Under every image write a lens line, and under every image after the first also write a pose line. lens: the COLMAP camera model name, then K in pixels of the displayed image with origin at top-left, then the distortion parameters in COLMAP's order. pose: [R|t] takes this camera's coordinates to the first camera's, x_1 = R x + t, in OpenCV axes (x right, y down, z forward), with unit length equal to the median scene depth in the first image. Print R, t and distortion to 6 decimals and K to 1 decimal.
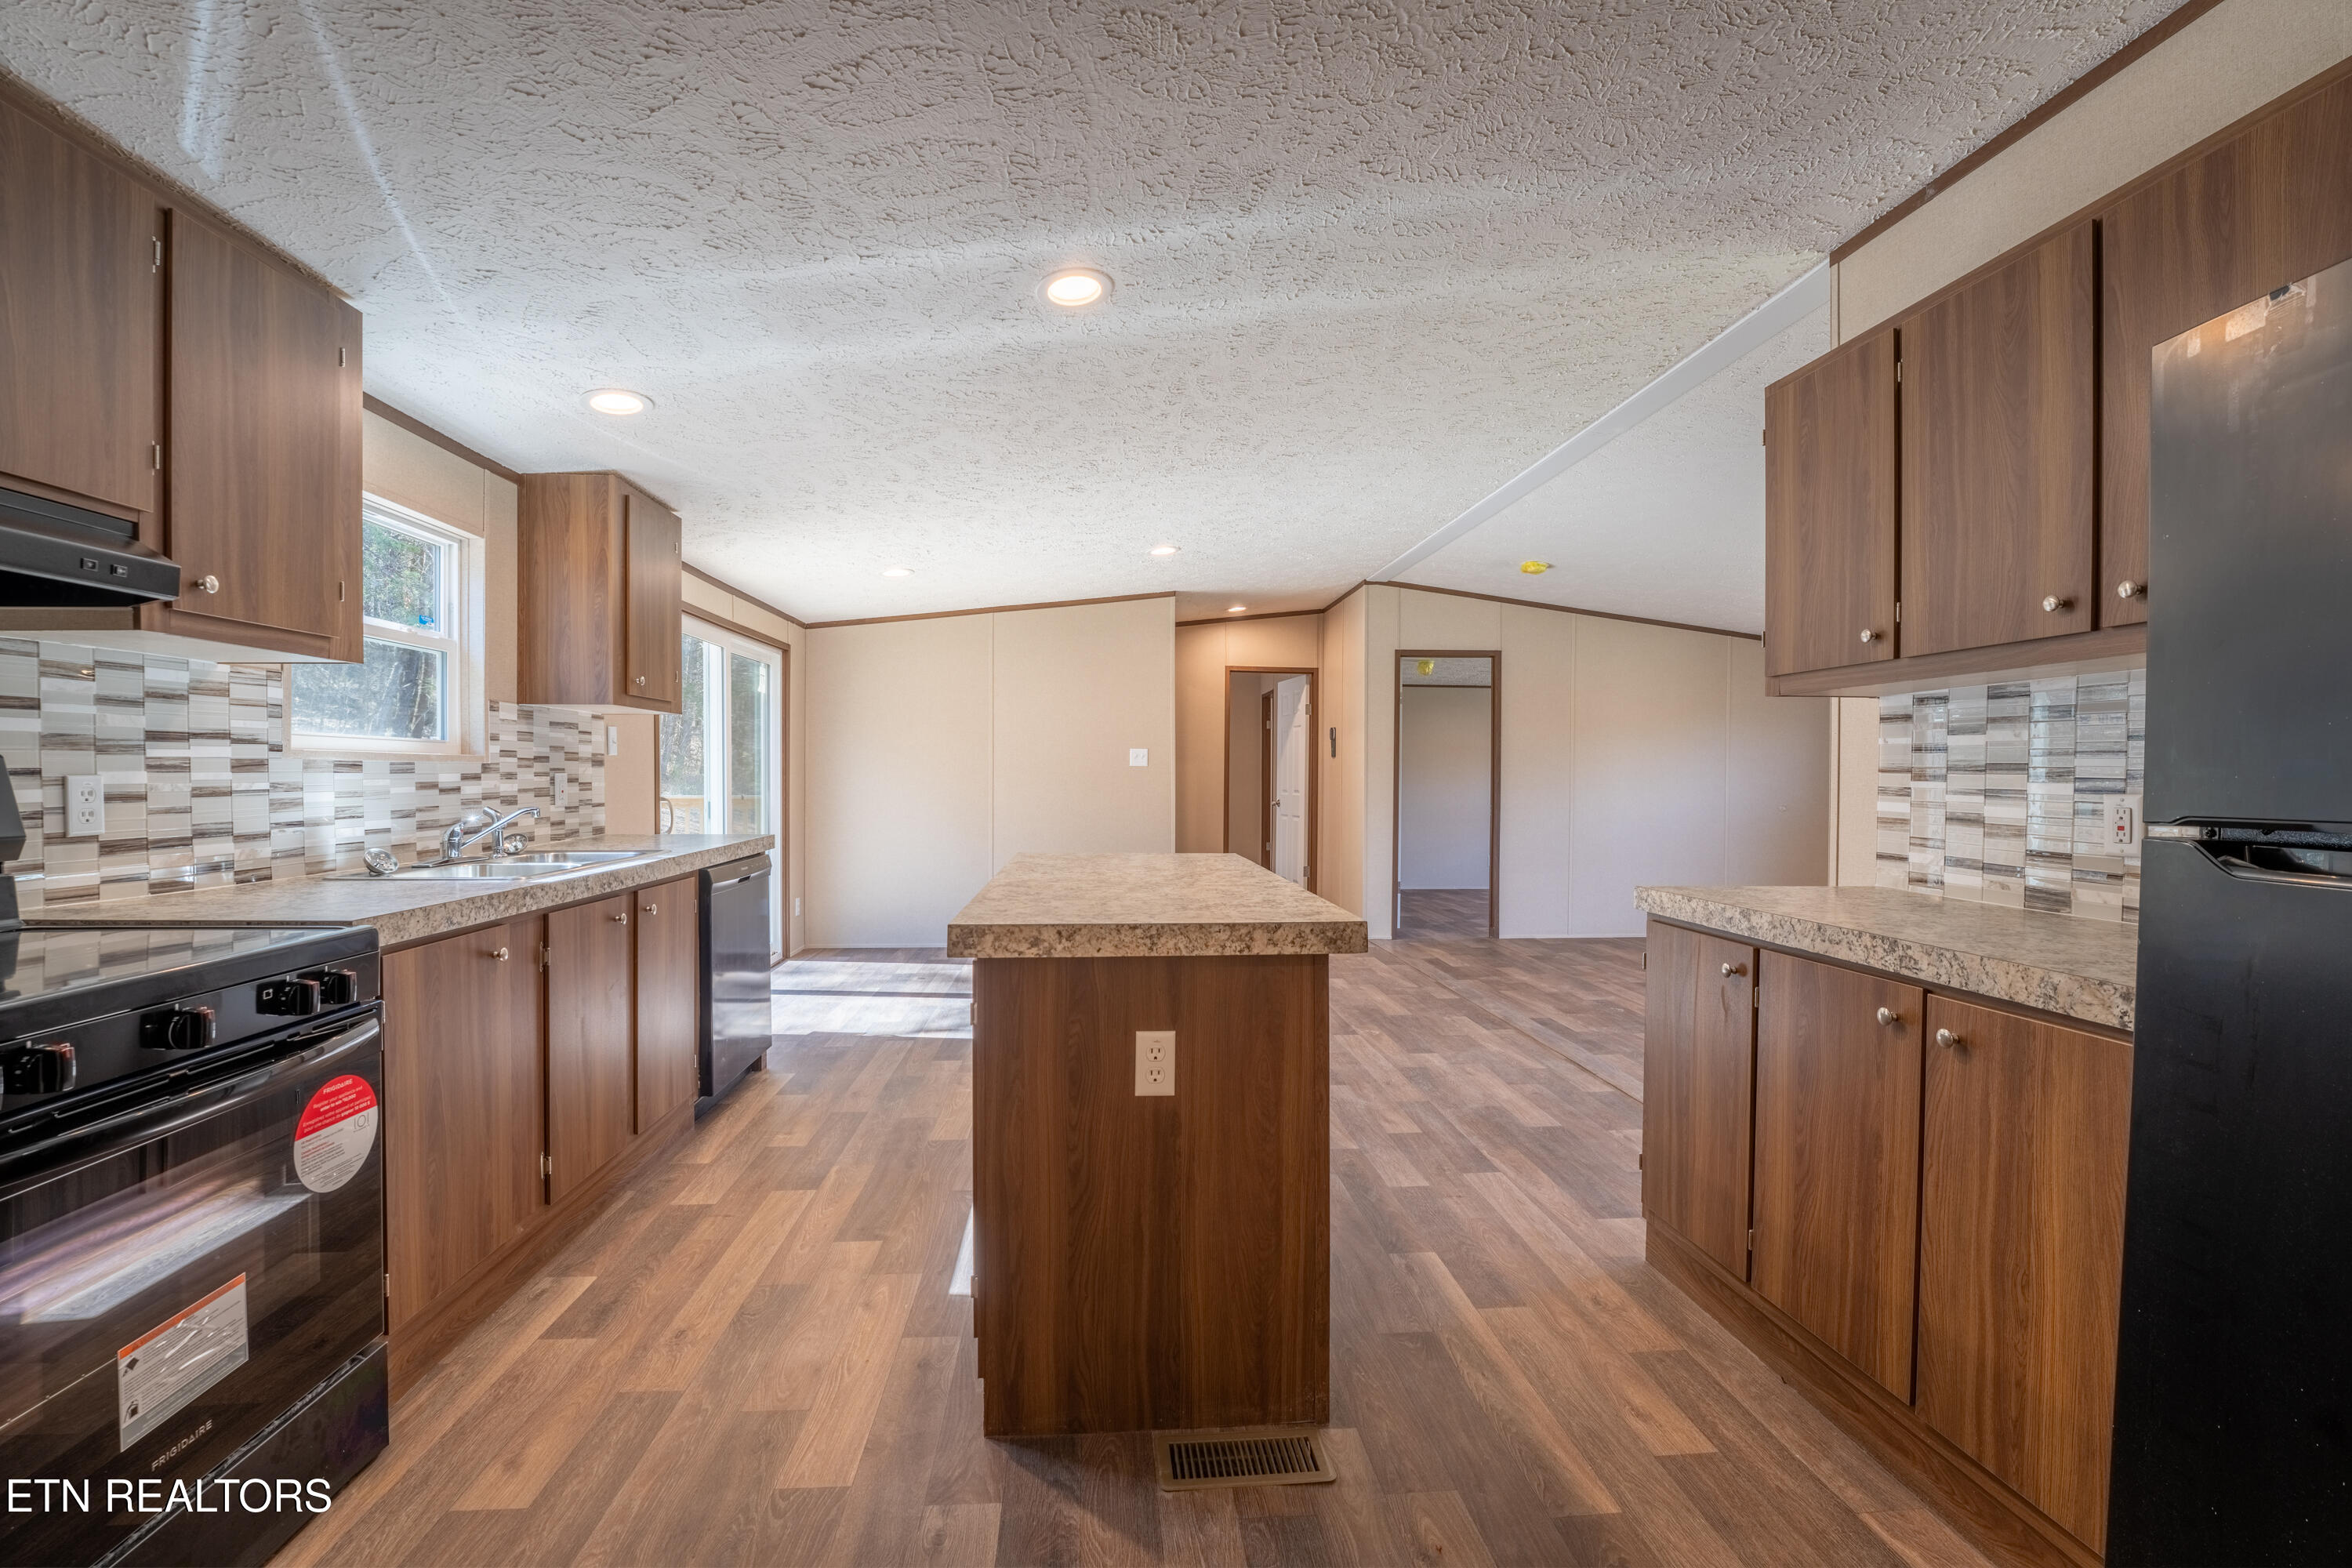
lens RADIAL K [[978.1, 0, 1172.7], [0, 978.1, 783.2], [0, 0, 1]] dist [-0.030521, 0.004576]
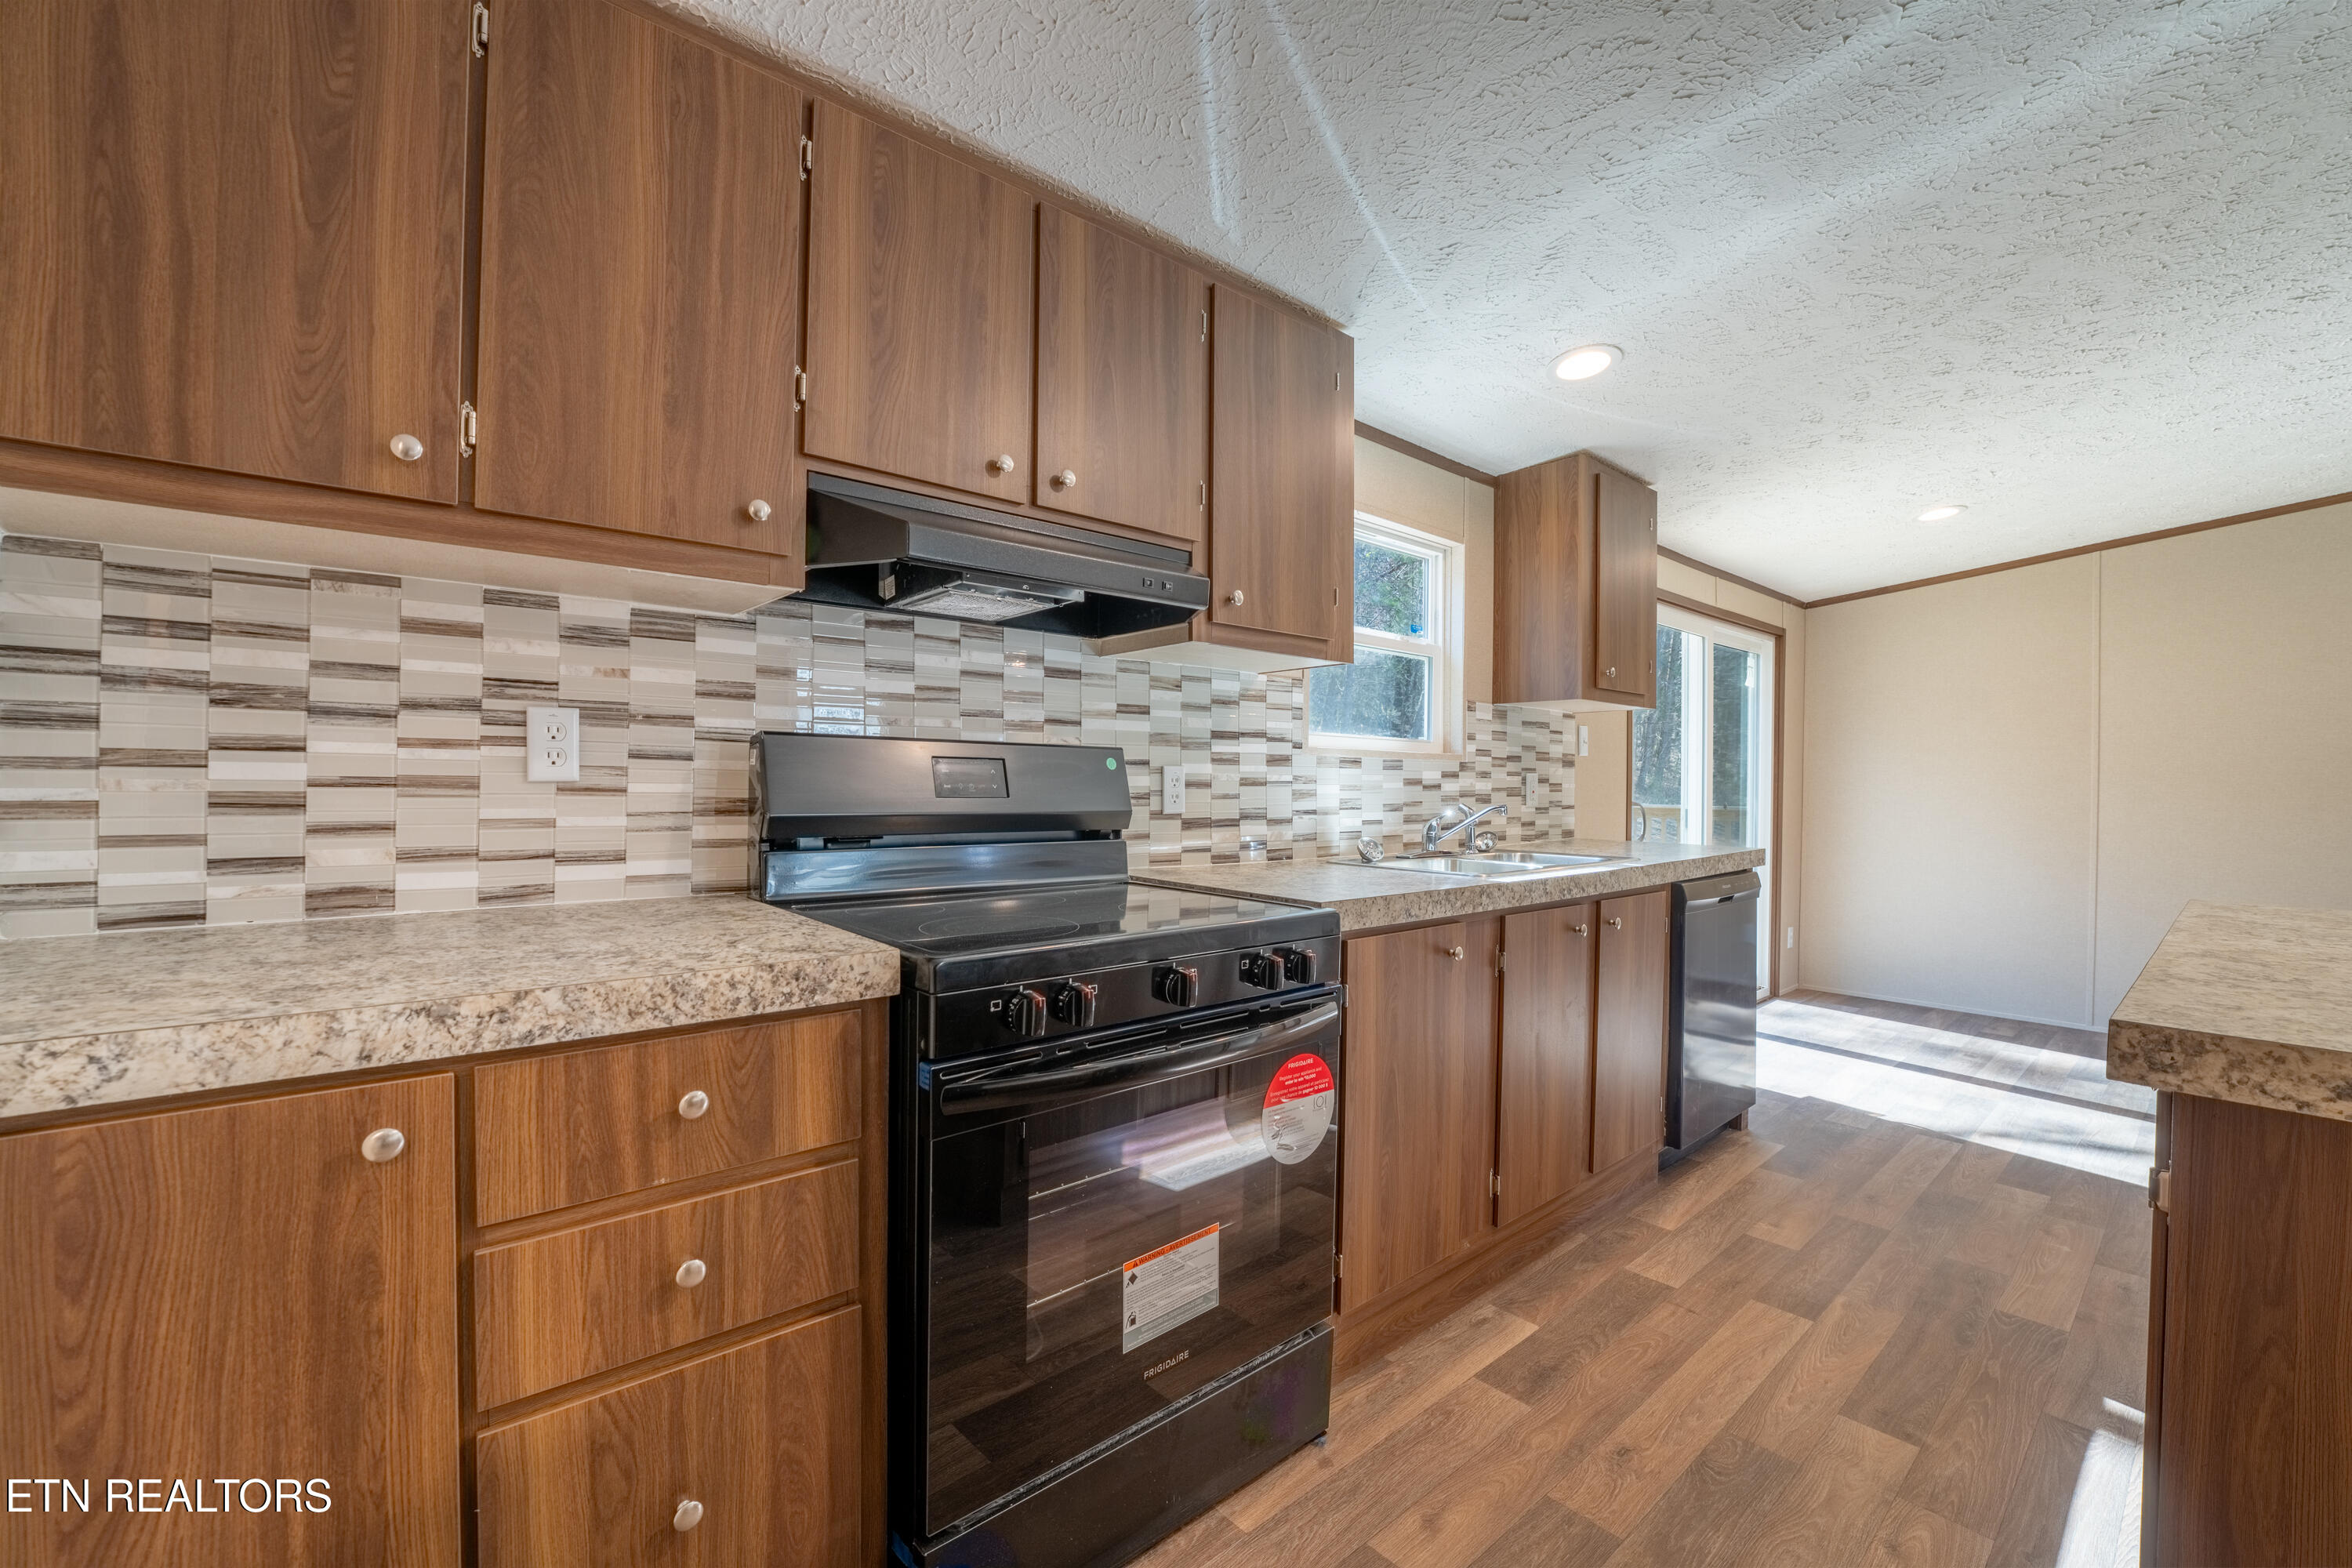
lens RADIAL K [[978.1, 0, 1172.7], [0, 978.1, 783.2], [0, 0, 1]] dist [-0.030521, 0.004576]
pose [[0.593760, 0.006652, -0.804614, -0.078643], [-0.017825, 0.999829, -0.004888, 0.016856], [0.804444, 0.017244, 0.593778, 0.177020]]
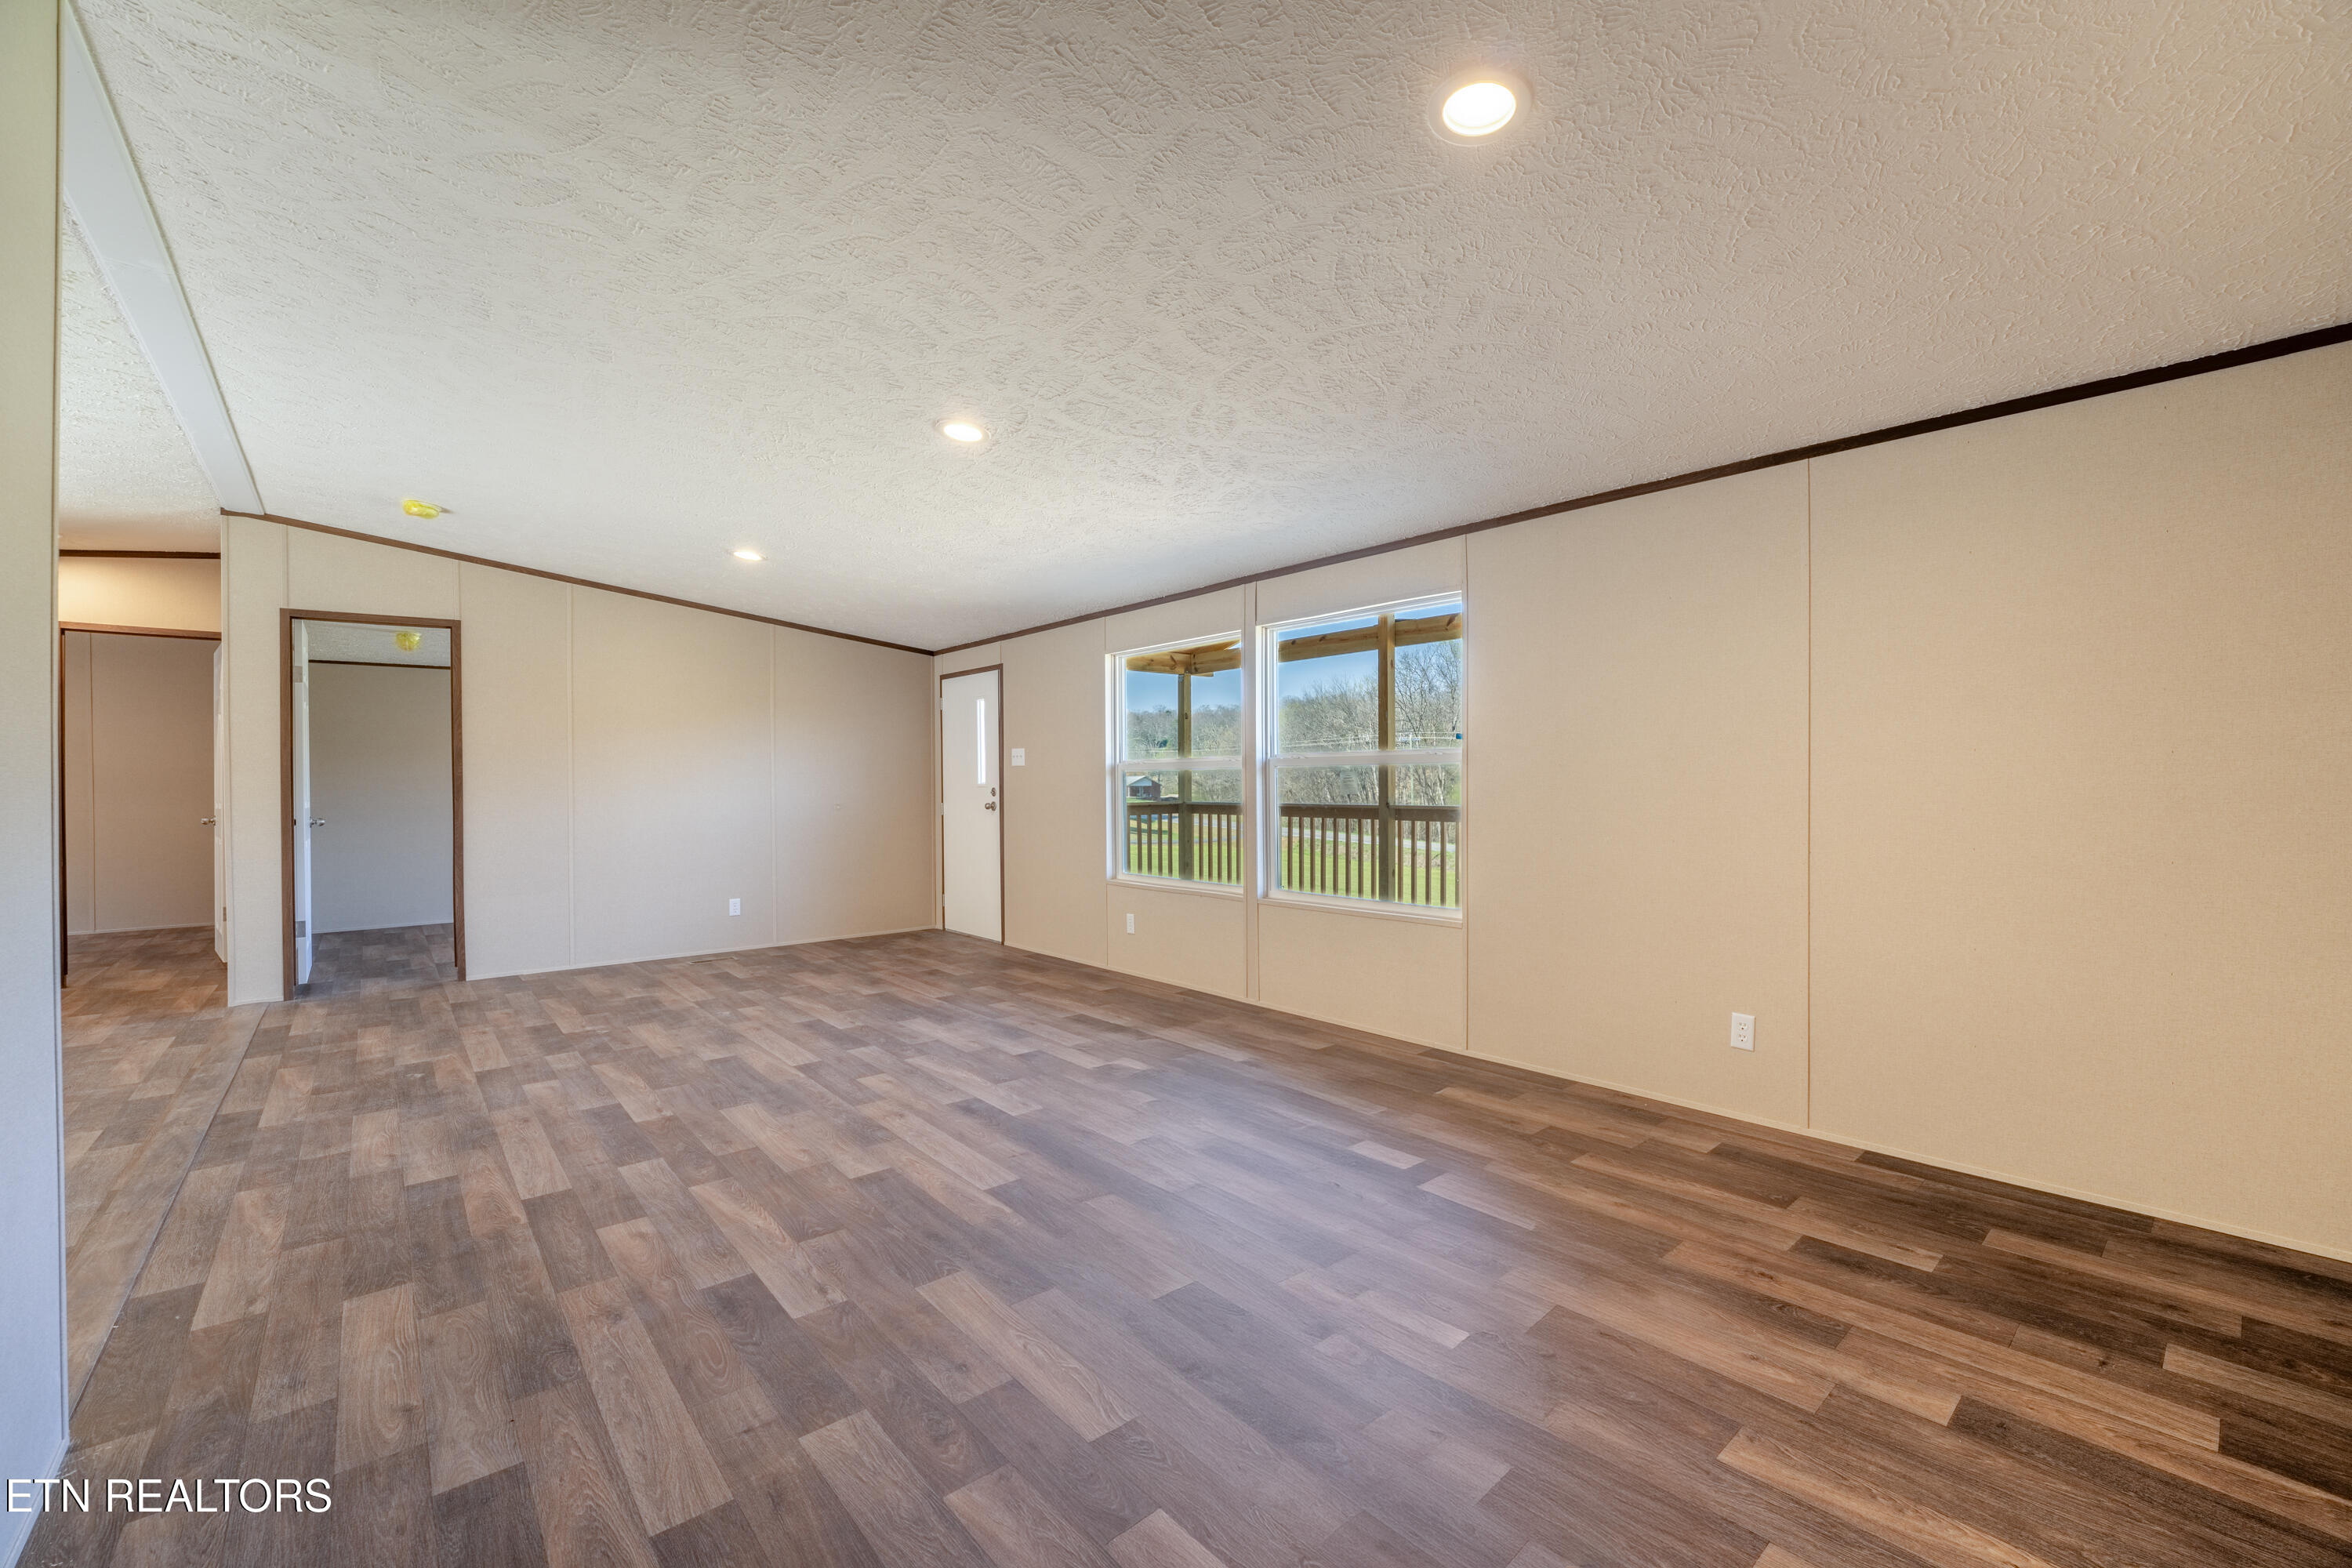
lens RADIAL K [[948.9, 0, 1172.8], [0, 948.9, 787.6], [0, 0, 1]] dist [-0.035571, 0.005411]
pose [[-0.812757, -0.000142, -0.582602, 0.480678], [-0.008863, 0.999887, 0.012121, 0.049032], [0.582535, 0.015015, -0.812667, 1.232725]]
